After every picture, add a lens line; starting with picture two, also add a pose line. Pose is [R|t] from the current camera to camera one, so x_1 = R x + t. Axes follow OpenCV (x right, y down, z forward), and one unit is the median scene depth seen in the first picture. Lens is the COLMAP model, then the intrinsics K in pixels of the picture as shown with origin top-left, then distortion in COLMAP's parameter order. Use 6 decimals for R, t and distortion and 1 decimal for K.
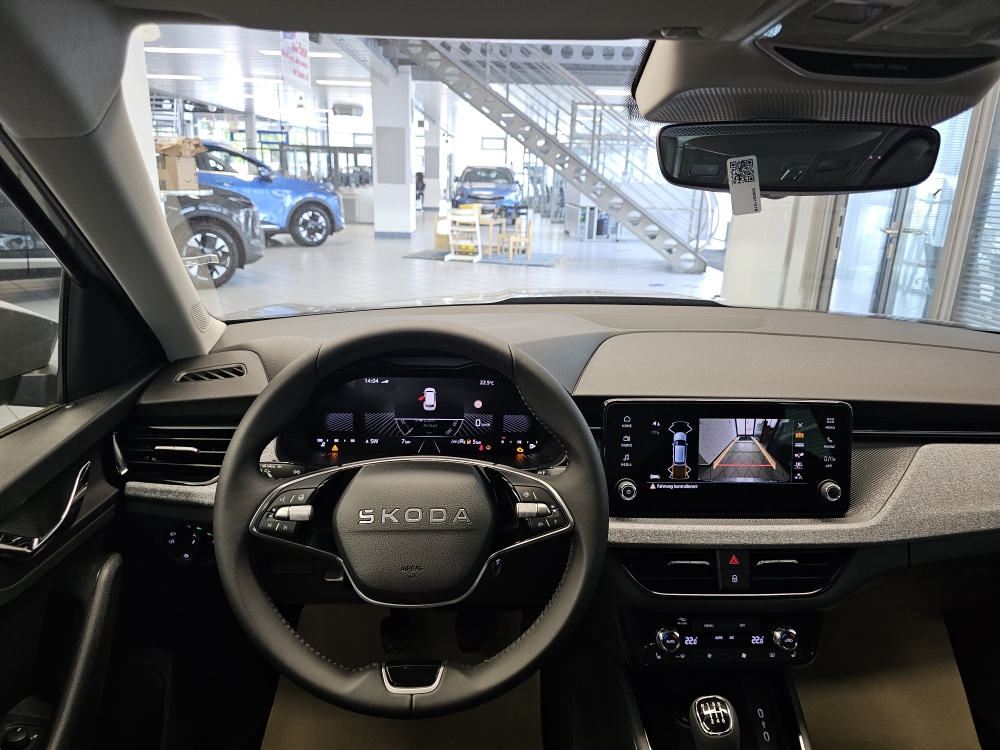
lens RADIAL K [[680.9, 0, 497.1], [0, 680.9, 371.2], [0, 0, 1]] dist [0.054911, -0.077244]
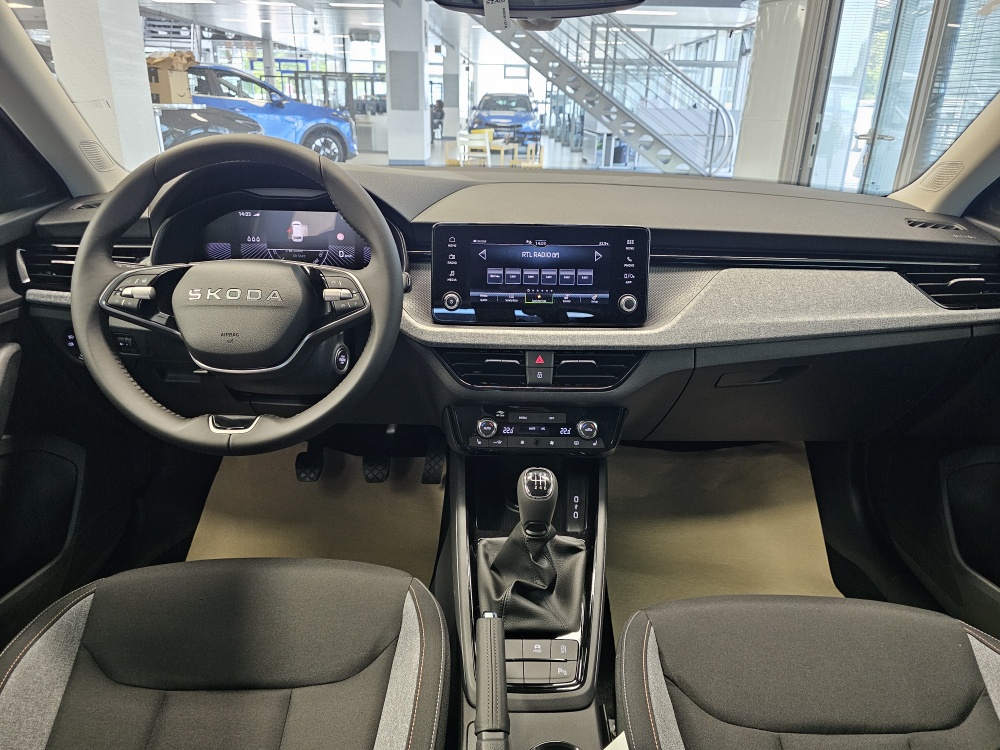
lens RADIAL K [[677.8, 0, 499.4], [0, 677.8, 364.6], [0, 0, 1]] dist [0.056469, -0.065571]
pose [[0.999332, 0.008673, -0.035504, 0.031870], [-0.005758, 0.996666, 0.081381, 0.019035], [0.036091, -0.081122, 0.996051, -0.016043]]
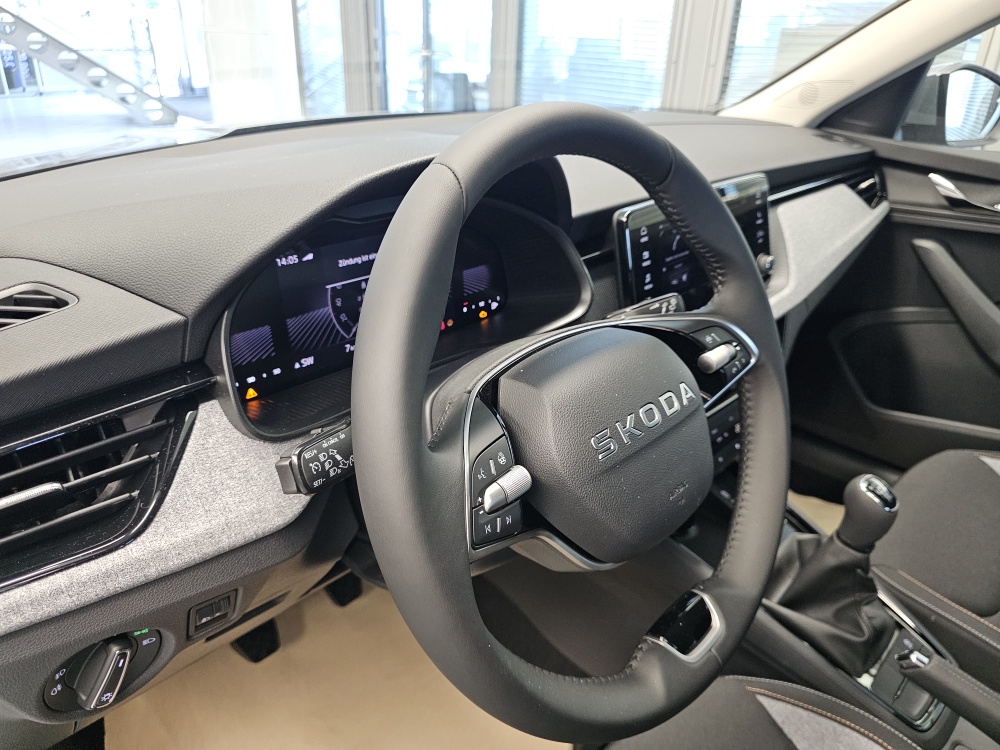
lens RADIAL K [[694.8, 0, 495.7], [0, 694.8, 373.6], [0, 0, 1]] dist [-0.002846, -0.002796]
pose [[0.725857, -0.313646, 0.612174, -0.049723], [0.184949, 0.946207, 0.265492, -0.002102], [-0.662514, -0.079488, 0.744820, 0.050109]]
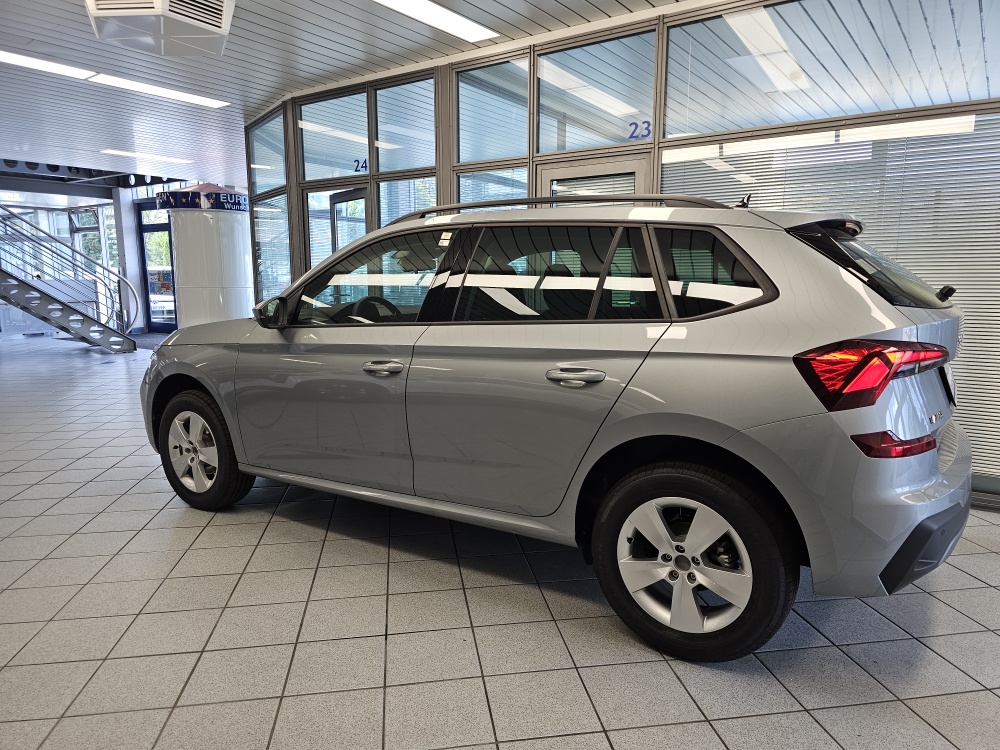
lens RADIAL K [[679.7, 0, 500.0], [0, 679.7, 375.0], [0, 0, 1]] dist [0.063945, -0.036453]
pose [[0.594306, -0.145165, 0.791029, -0.317404], [0.243327, 0.969932, -0.004817, 0.065426], [-0.766546, 0.195342, 0.611759, -0.237819]]
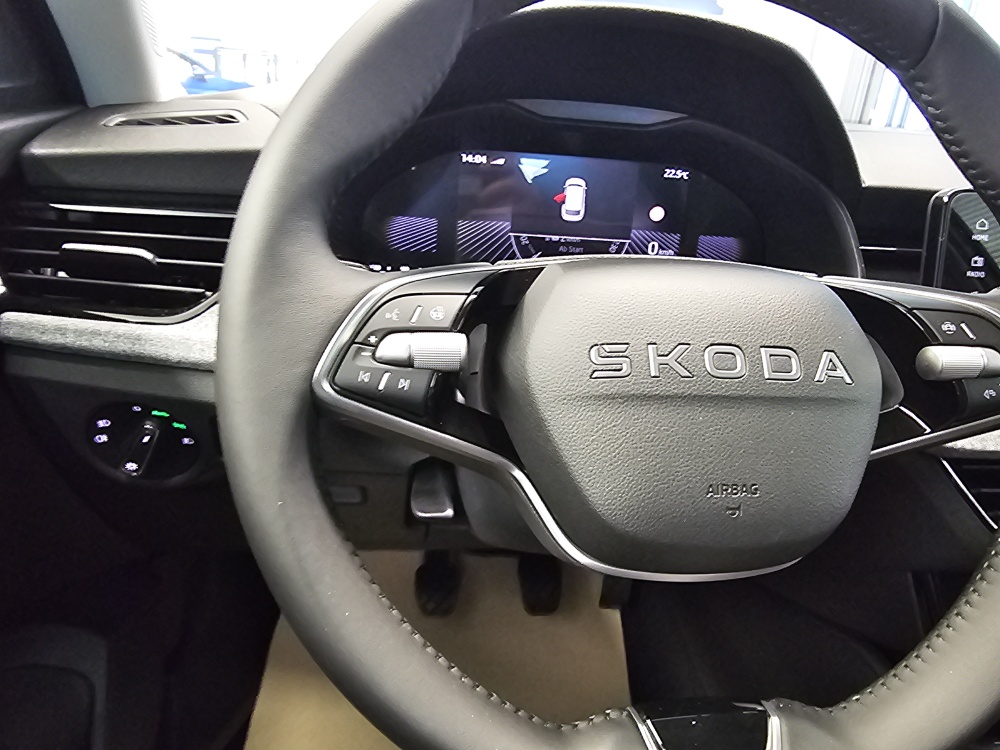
lens RADIAL K [[685.2, 0, 493.4], [0, 685.2, 368.9], [0, 0, 1]] dist [0.000032, -0.000581]
pose [[0.996335, 0.022158, 0.082623, -0.023644], [-0.029340, 0.995798, 0.086749, 0.014973], [-0.080354, -0.088855, 0.992798, 0.049563]]
